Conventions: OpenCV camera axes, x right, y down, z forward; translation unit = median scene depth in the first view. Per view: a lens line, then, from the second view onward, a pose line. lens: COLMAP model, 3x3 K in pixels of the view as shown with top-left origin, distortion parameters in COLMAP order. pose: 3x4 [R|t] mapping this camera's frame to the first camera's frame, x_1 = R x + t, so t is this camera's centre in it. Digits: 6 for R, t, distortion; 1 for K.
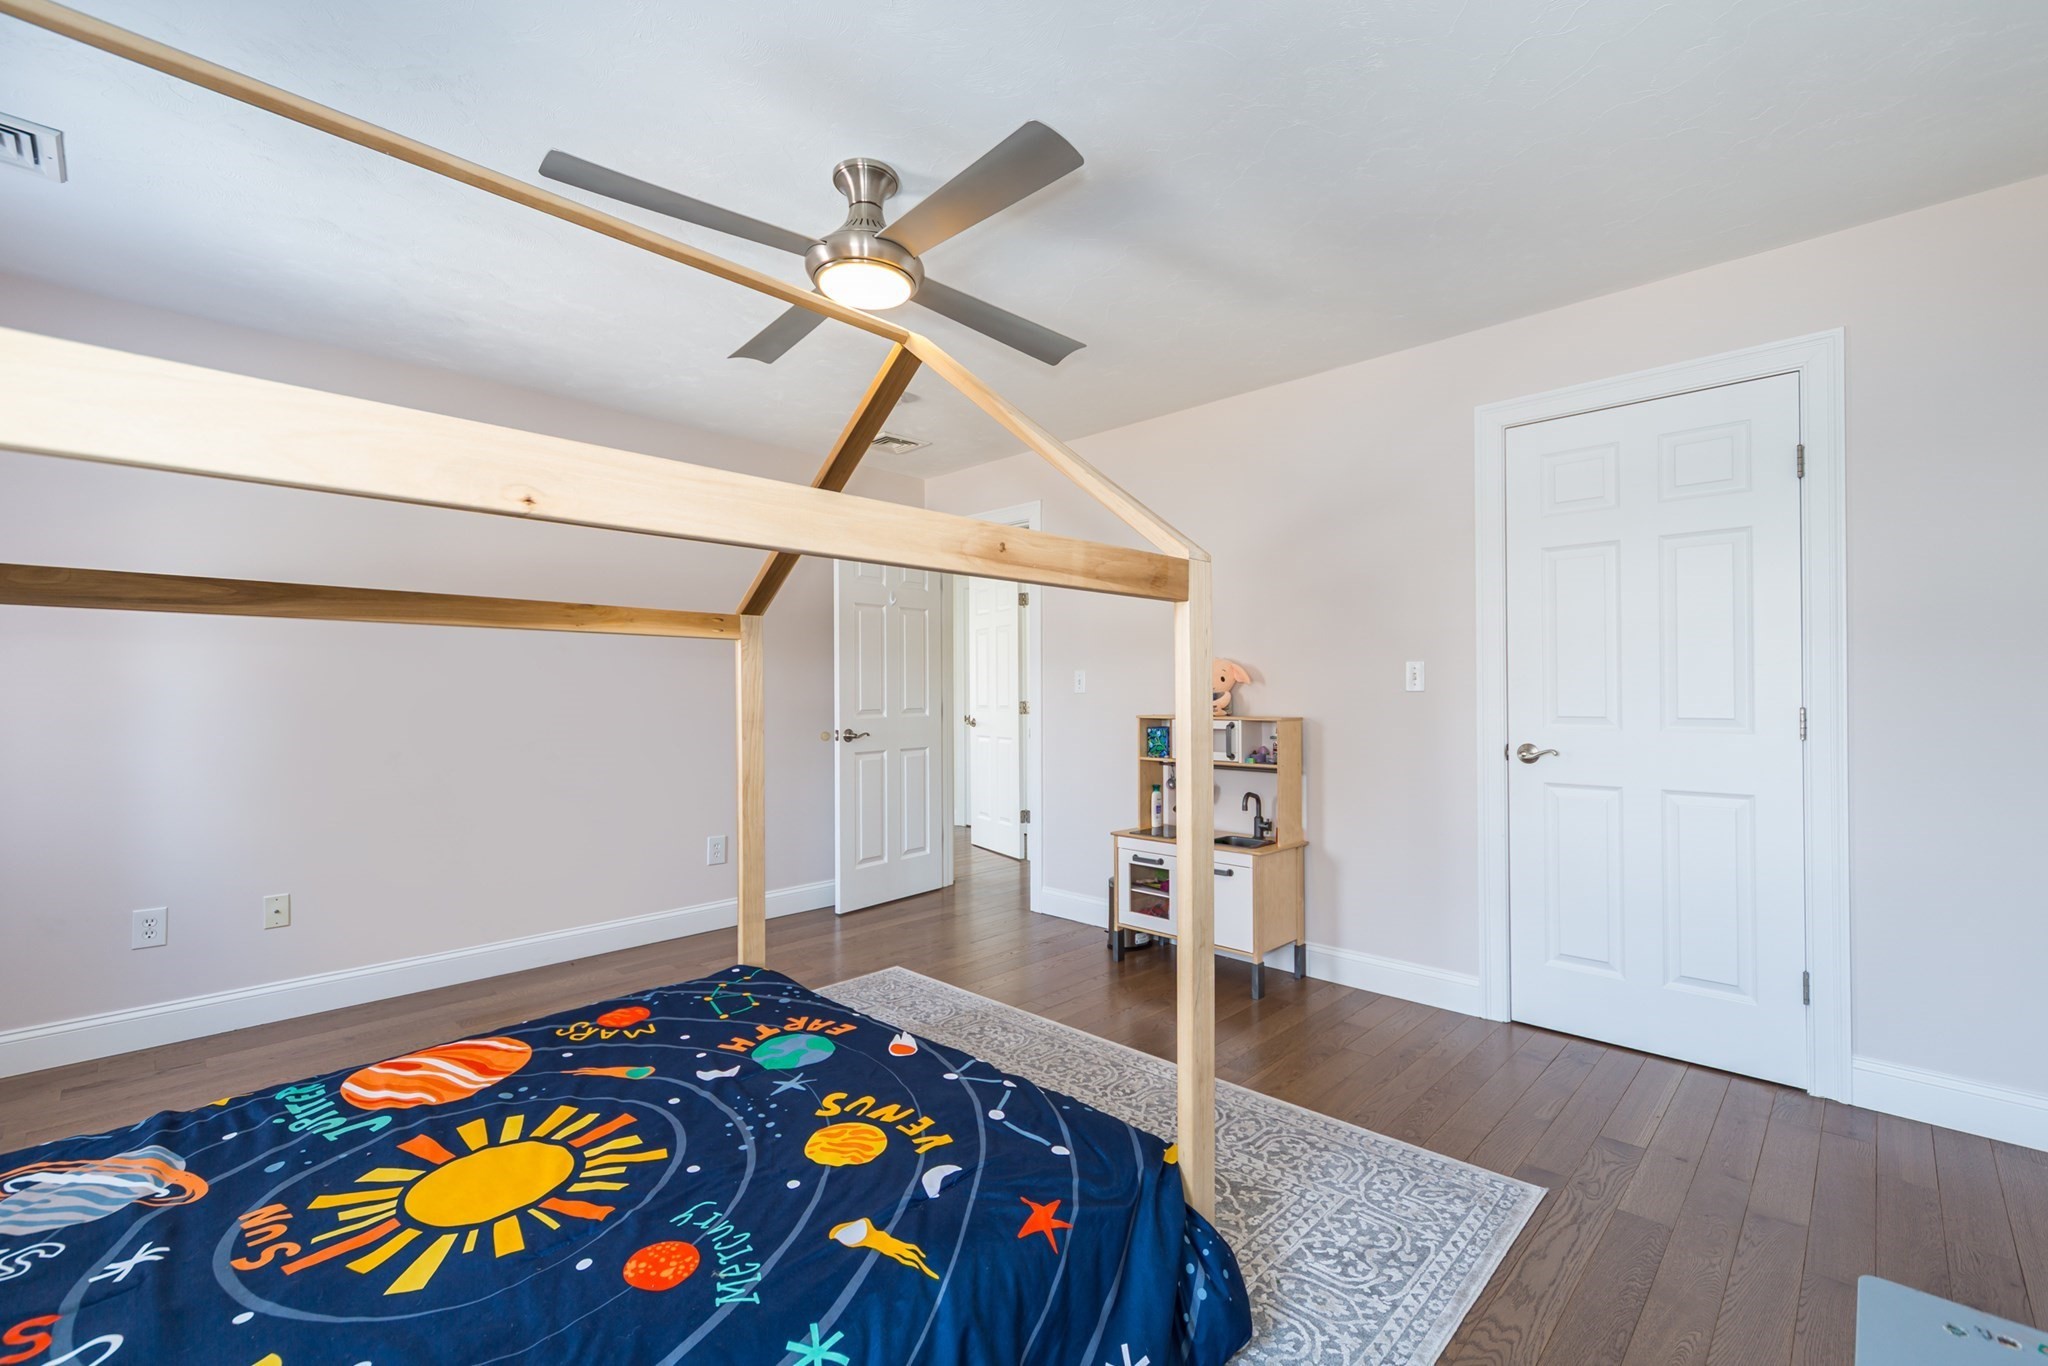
lens RADIAL K [[864.9, 0, 1021.5], [0, 864.9, 690.5], [0, 0, 1]] dist [0.004077, -0.000698]
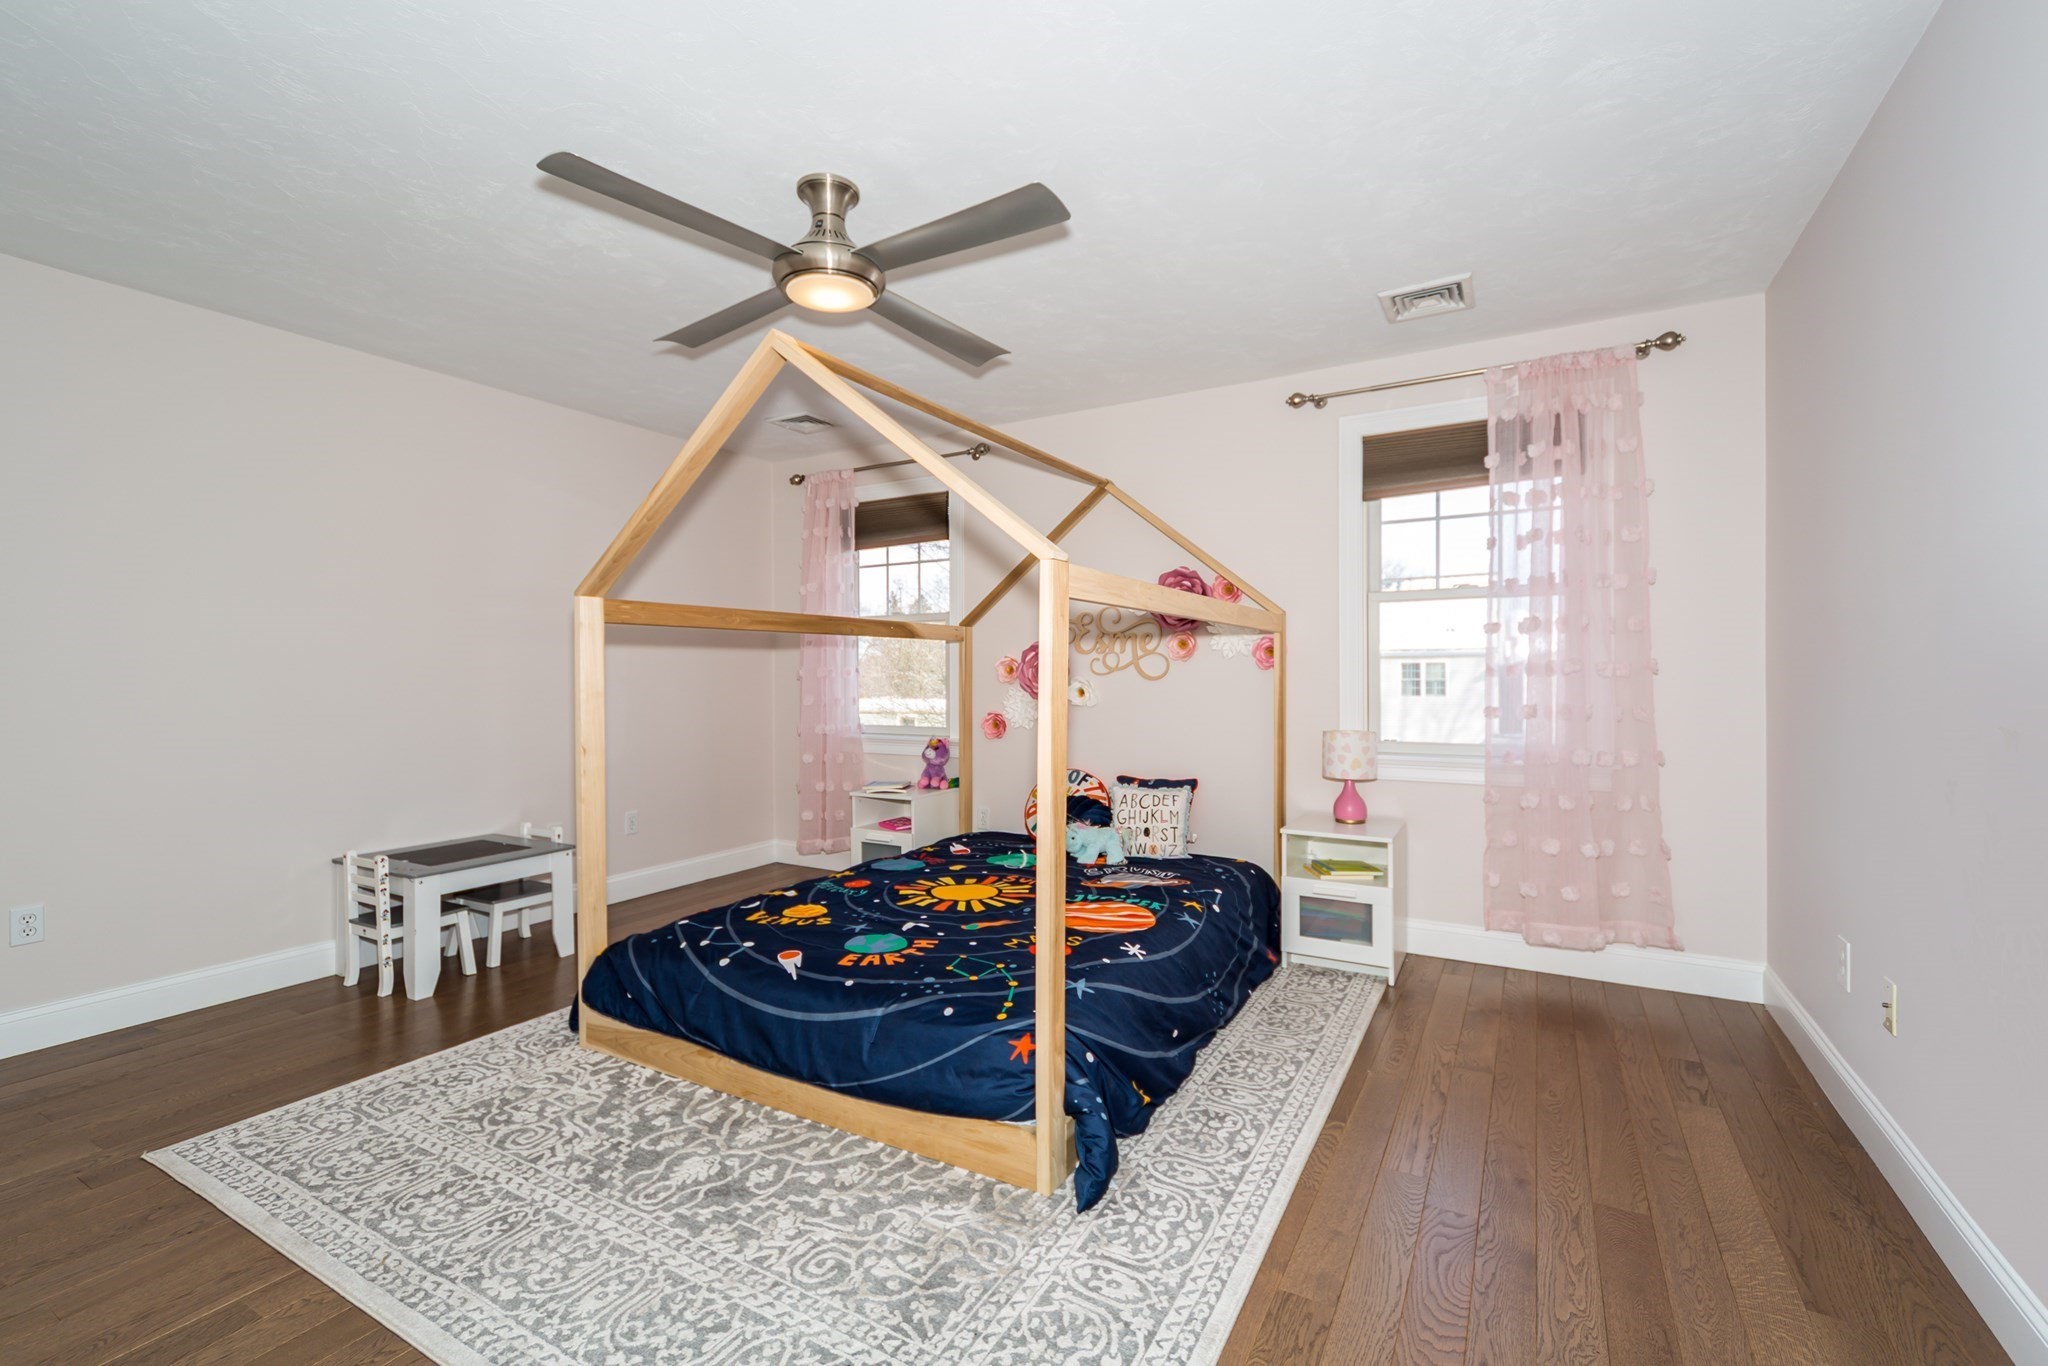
lens RADIAL K [[864.9, 0, 1028.9], [0, 864.9, 683.8], [0, 0, 1]] dist [0.004077, -0.000698]
pose [[-0.969494, 0.010787, -0.244878, -0.176870], [0.011379, 0.999935, -0.001004, 0.031436], [0.244851, -0.003760, -0.969553, 2.374538]]
